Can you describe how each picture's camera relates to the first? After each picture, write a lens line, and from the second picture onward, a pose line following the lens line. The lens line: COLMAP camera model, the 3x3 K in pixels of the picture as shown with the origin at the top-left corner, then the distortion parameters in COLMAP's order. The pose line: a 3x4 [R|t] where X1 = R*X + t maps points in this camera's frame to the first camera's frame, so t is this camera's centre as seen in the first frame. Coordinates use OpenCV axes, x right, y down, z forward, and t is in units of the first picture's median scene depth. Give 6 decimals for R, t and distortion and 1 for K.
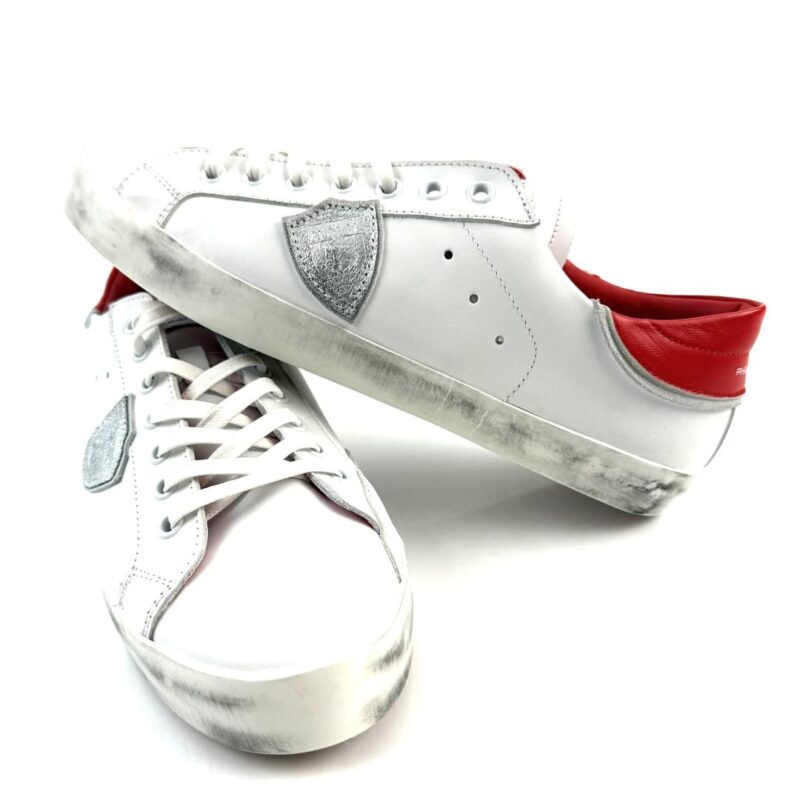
lens RADIAL K [[812.0, 0, 400.0], [0, 812.0, 400.0], [0, 0, 1]] dist [-0.000055, -0.016749]
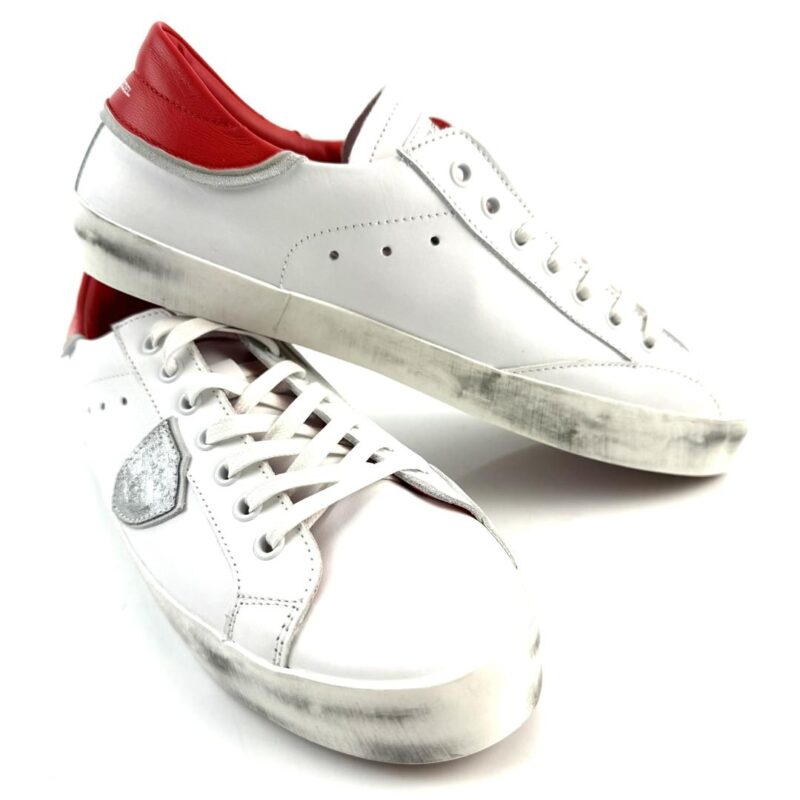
lens RADIAL K [[812.0, 0, 400.0], [0, 812.0, 400.0], [0, 0, 1]] dist [-0.000055, -0.016749]
pose [[0.972691, -0.108173, 0.205357, -0.311409], [0.112465, 0.993612, -0.009305, 0.014030], [-0.203039, 0.032146, 0.978643, 0.052669]]
